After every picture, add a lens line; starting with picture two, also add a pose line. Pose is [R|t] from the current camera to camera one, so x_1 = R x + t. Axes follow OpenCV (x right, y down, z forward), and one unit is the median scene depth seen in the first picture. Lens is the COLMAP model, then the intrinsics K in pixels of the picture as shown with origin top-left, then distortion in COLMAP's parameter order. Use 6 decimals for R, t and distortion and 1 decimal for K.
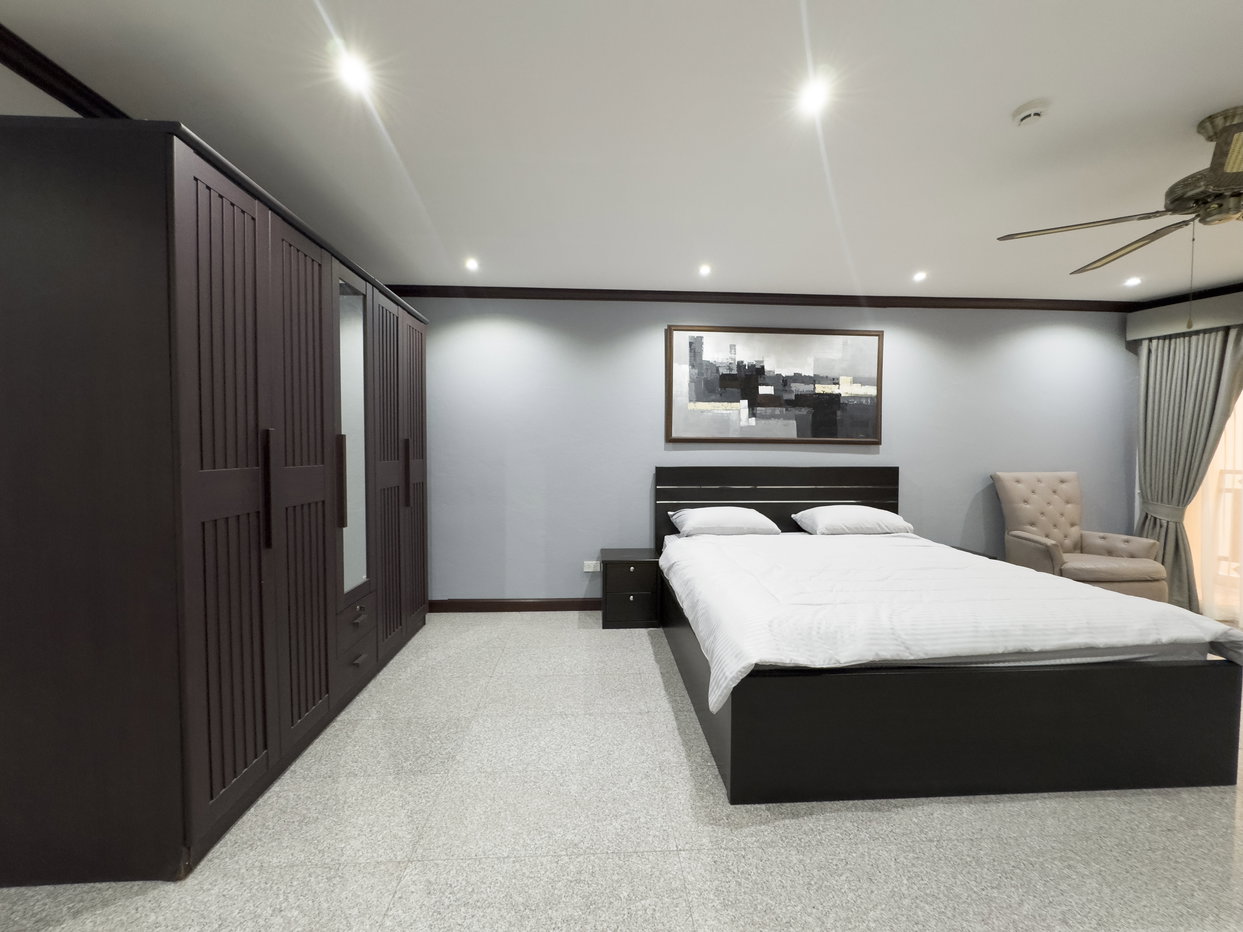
lens RADIAL K [[497.4, 0, 621.4], [0, 497.4, 470.2], [0, 0, 1]] dist [-0.004142, 0.000534]
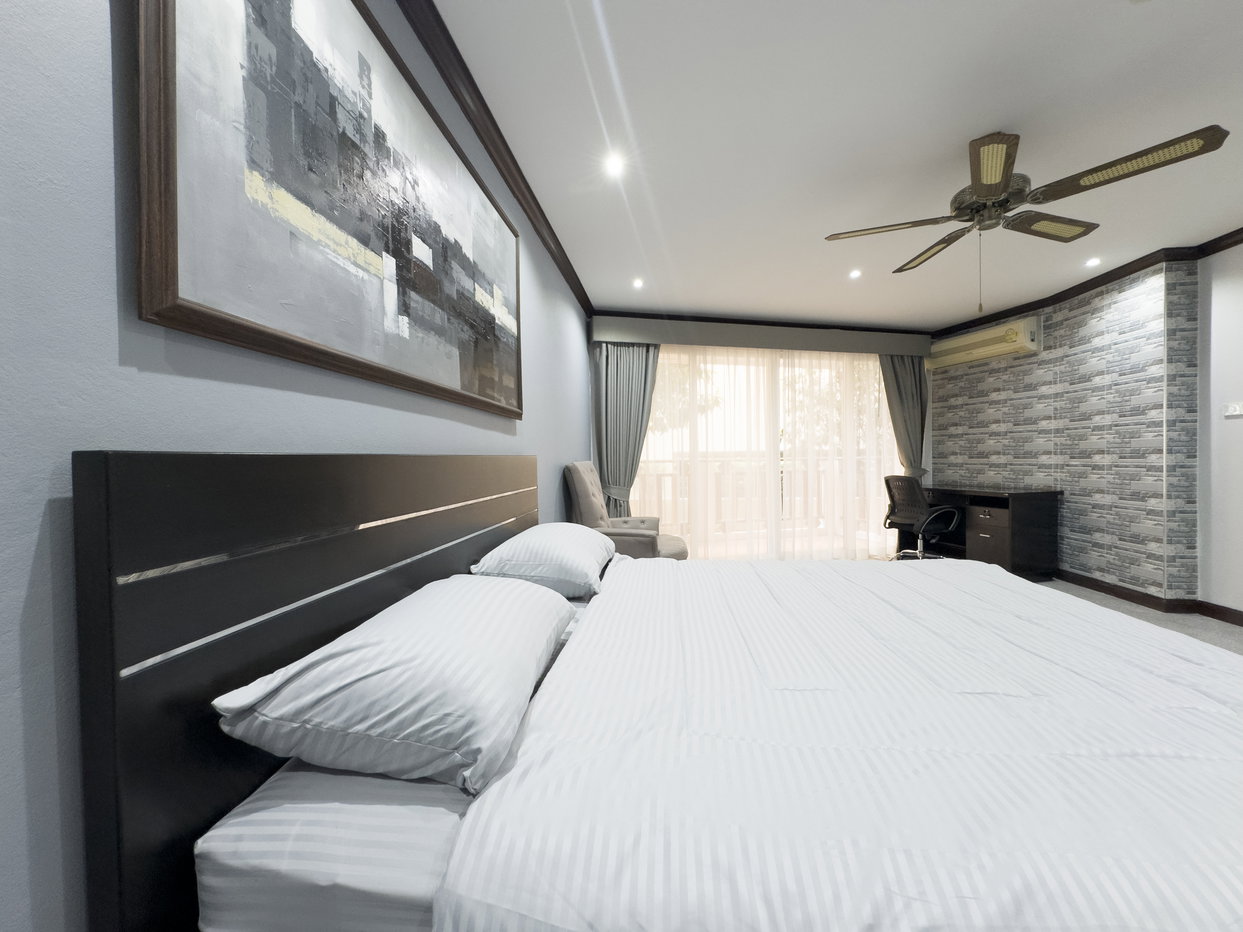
lens RADIAL K [[497.4, 0, 623.8], [0, 497.4, 468.5], [0, 0, 1]] dist [-0.004142, 0.000534]
pose [[0.159524, -0.026510, 0.986838, -0.060591], [0.063420, 0.997850, 0.016554, 0.006357], [-0.985155, 0.059944, 0.160863, 0.800444]]
